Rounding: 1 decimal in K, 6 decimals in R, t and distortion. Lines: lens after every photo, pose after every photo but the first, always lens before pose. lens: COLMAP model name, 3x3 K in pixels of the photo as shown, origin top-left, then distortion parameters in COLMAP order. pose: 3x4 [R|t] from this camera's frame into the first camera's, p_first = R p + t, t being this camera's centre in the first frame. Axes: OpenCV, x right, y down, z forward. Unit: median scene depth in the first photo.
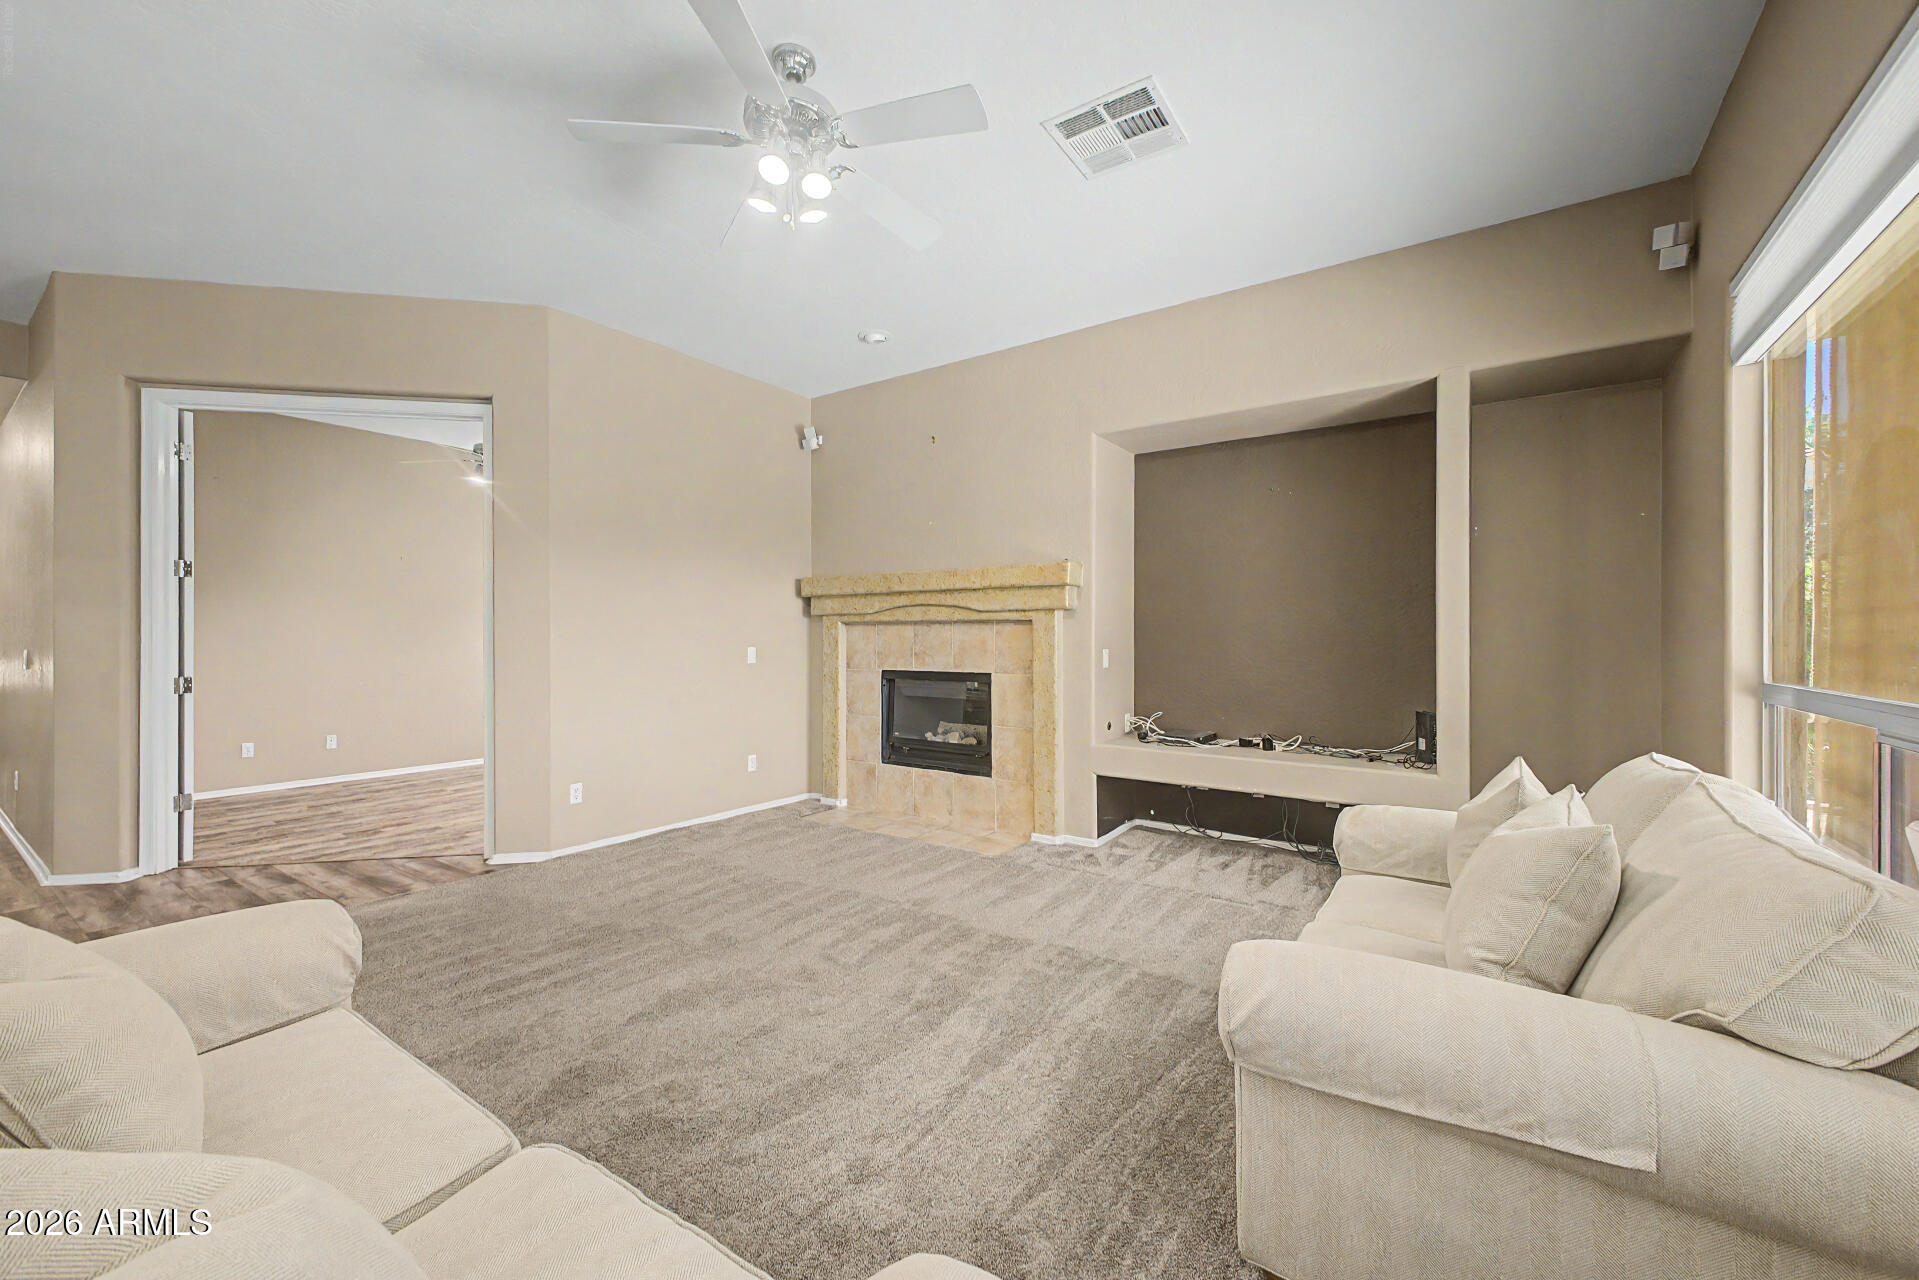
lens RADIAL K [[761.5, 0, 971.8], [0, 761.5, 632.1], [0, 0, 1]] dist [0.012415, -0.002236]
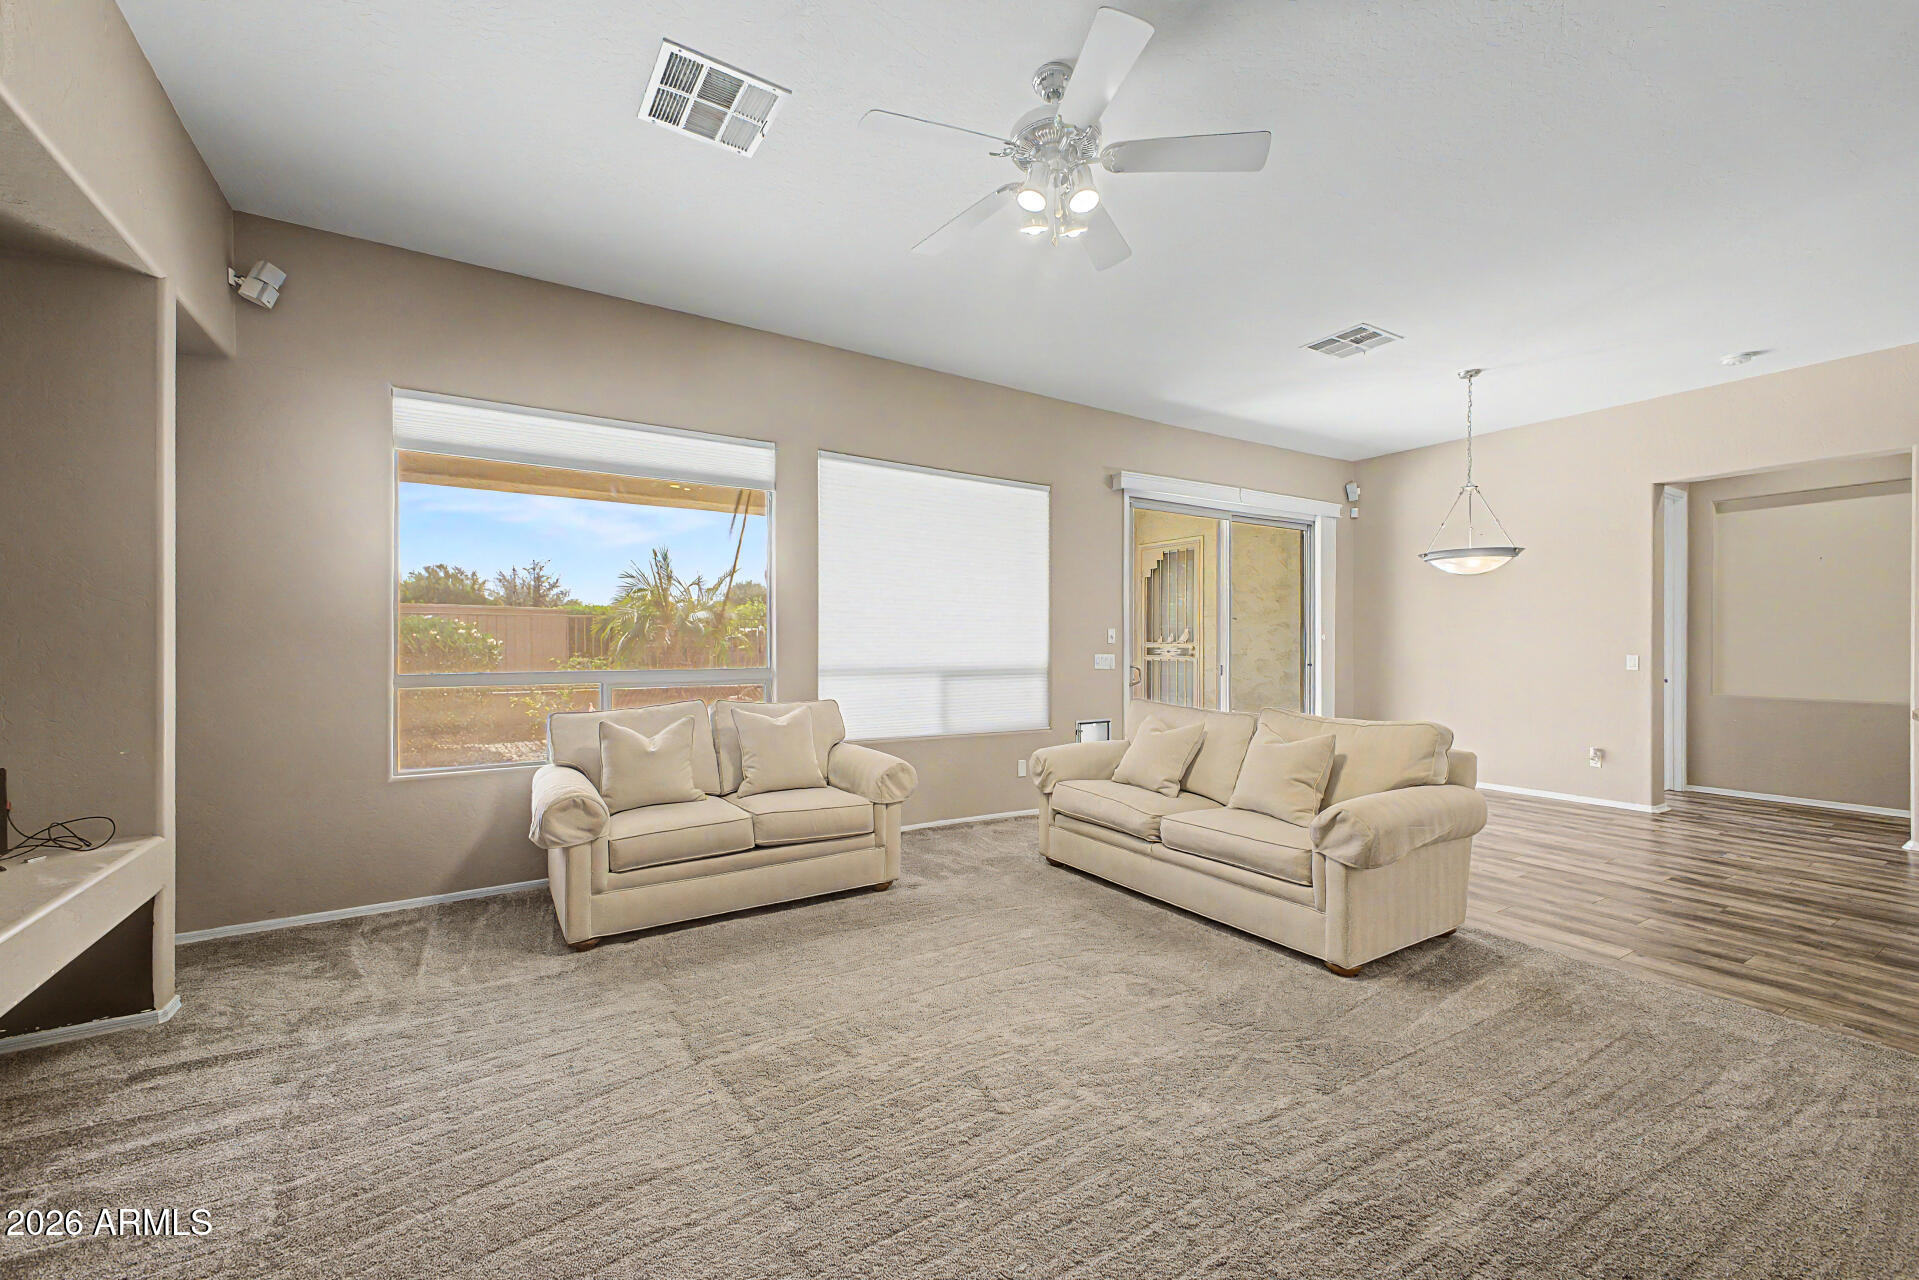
lens RADIAL K [[761.5, 0, 952.2], [0, 761.5, 638.9], [0, 0, 1]] dist [0.012415, -0.002236]
pose [[-0.921514, 0.004937, 0.388314, -0.256917], [0.002337, 0.999972, -0.007169, 0.008260], [-0.388338, -0.005699, -0.921499, 1.013312]]
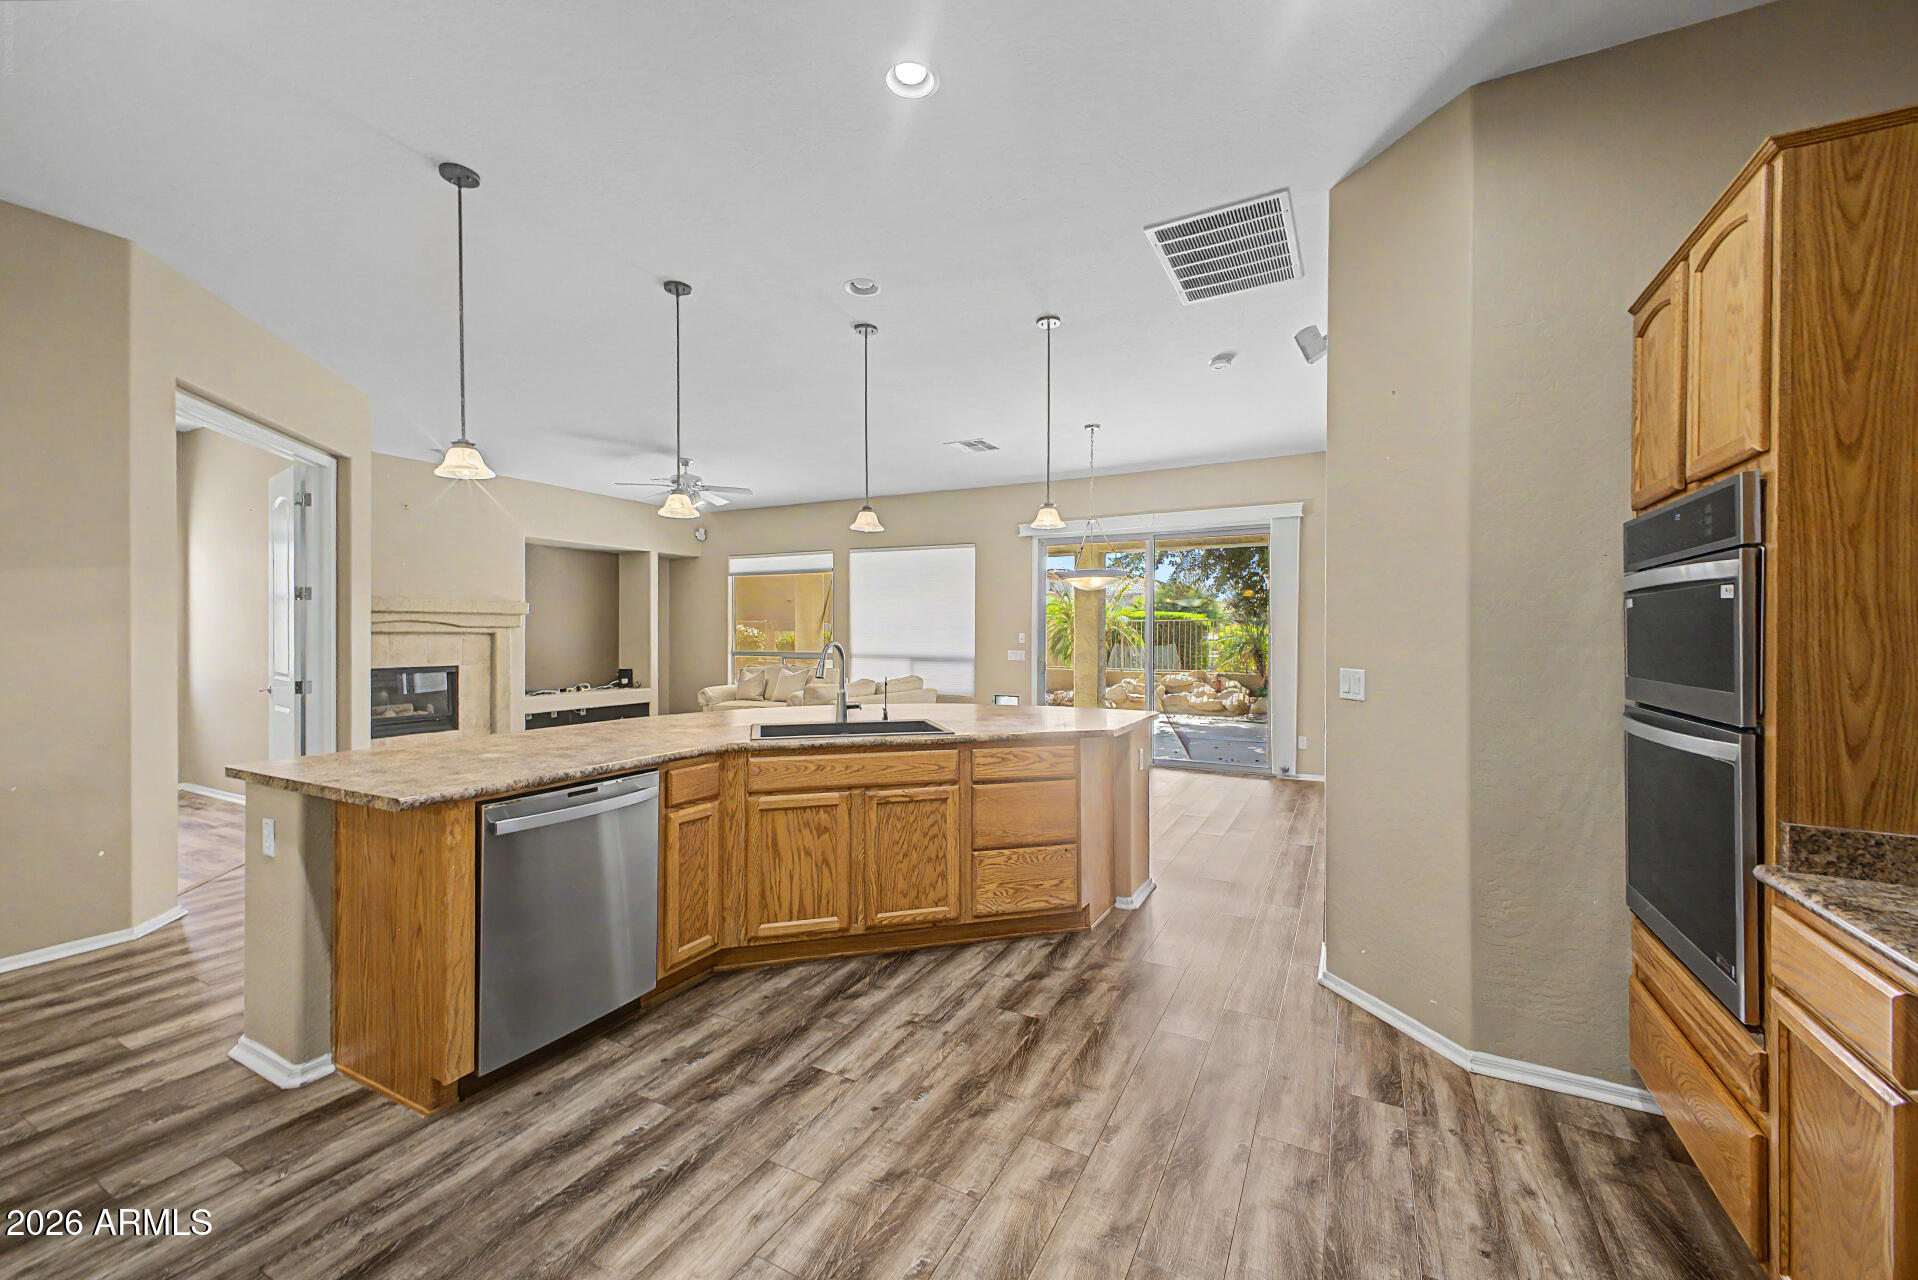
lens RADIAL K [[761.1, 0, 955.3], [0, 761.1, 631.5], [0, 0, 1]] dist [0.012415, -0.002236]
pose [[-0.117605, 0.004455, 0.993050, -1.754389], [-0.001140, 0.999989, -0.004621, -0.012014], [-0.993060, -0.001675, -0.117598, 0.145948]]
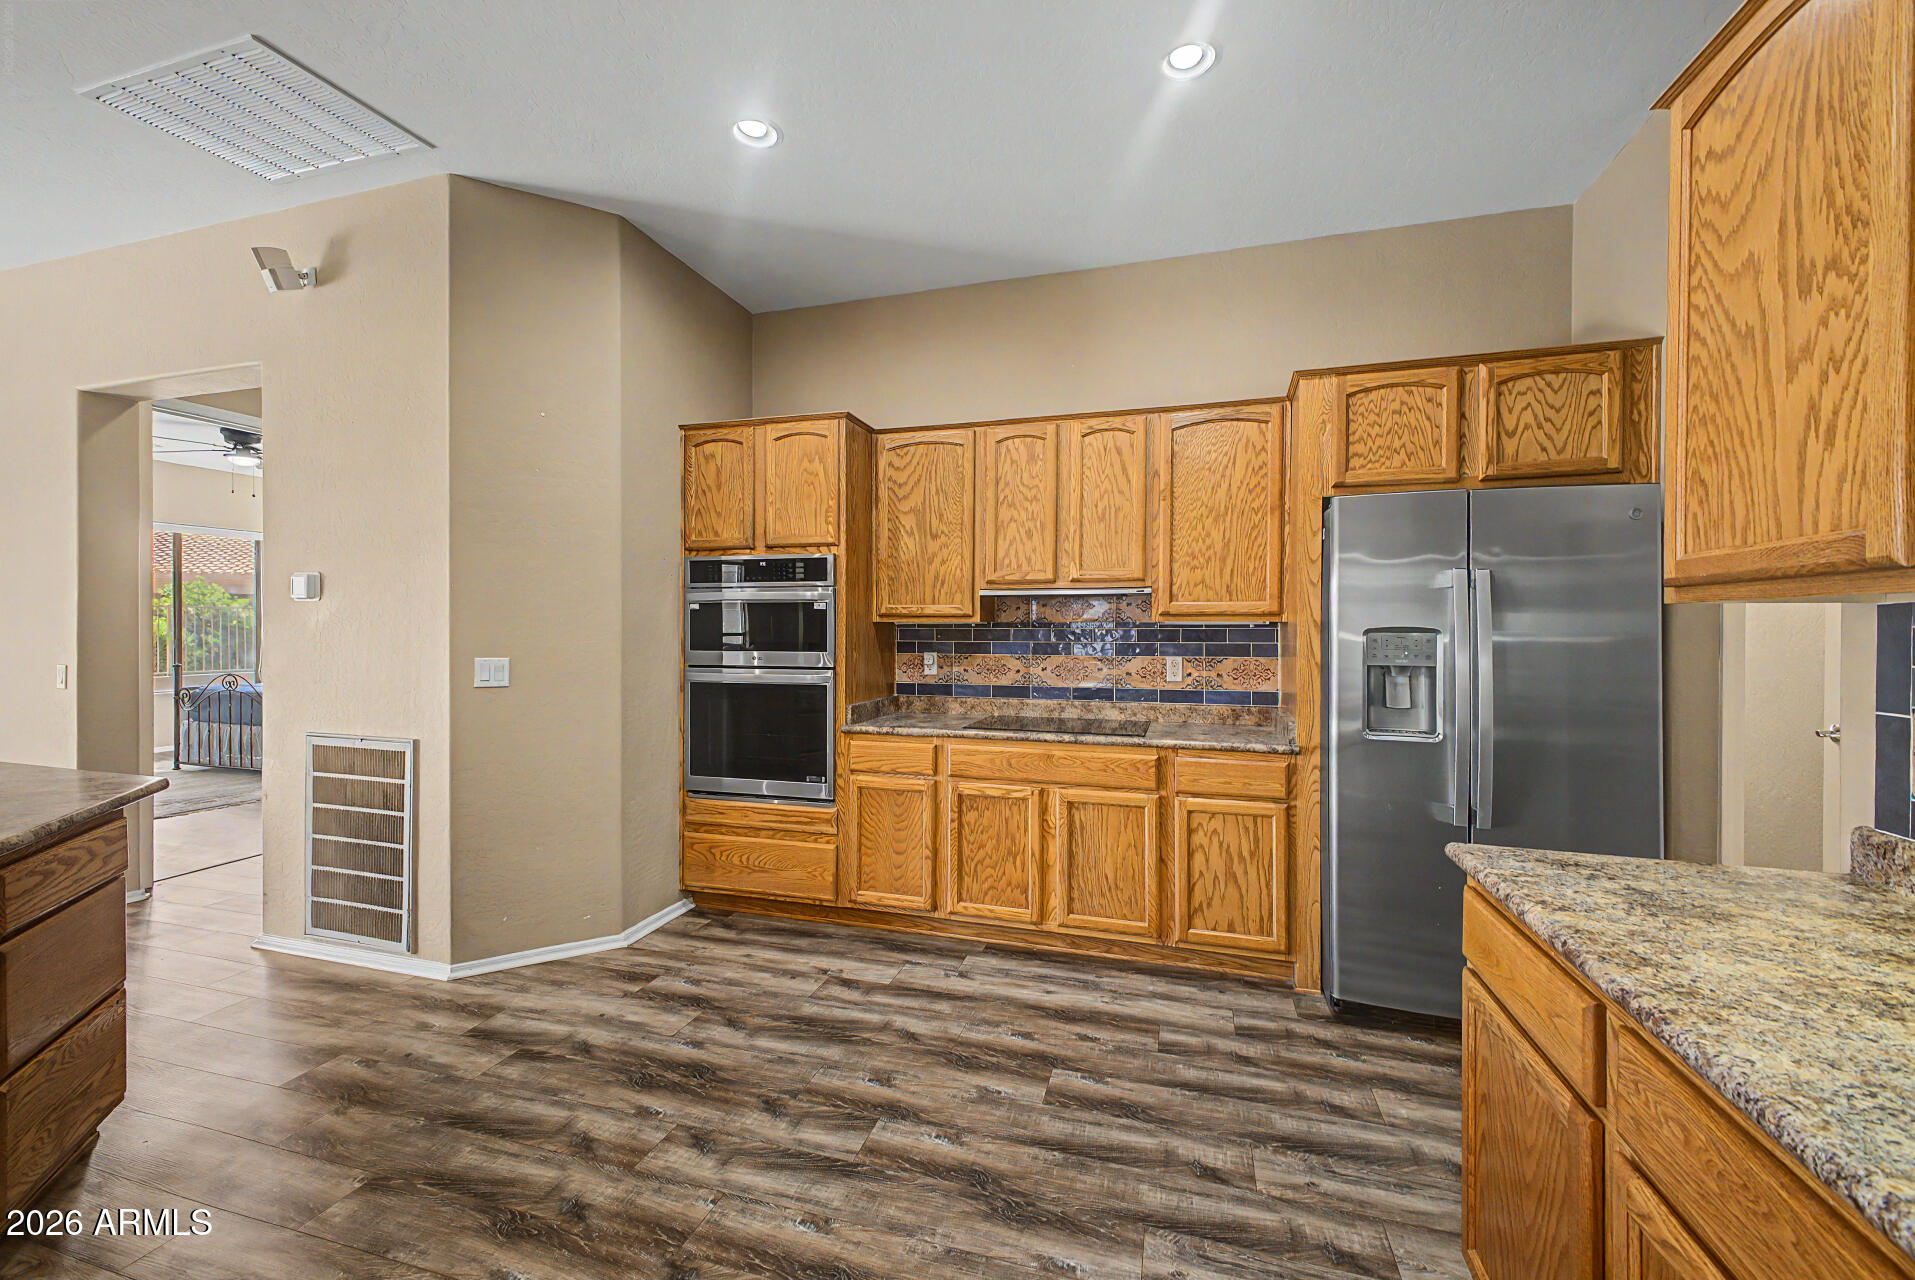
lens RADIAL K [[759.9, 0, 963.8], [0, 759.9, 628.9], [0, 0, 1]] dist [0.012415, -0.002236]
pose [[-0.946087, 0.004070, -0.323887, -1.365640], [0.002601, 0.999984, 0.004968, -0.012840], [0.323902, 0.003858, -0.946083, 0.486803]]
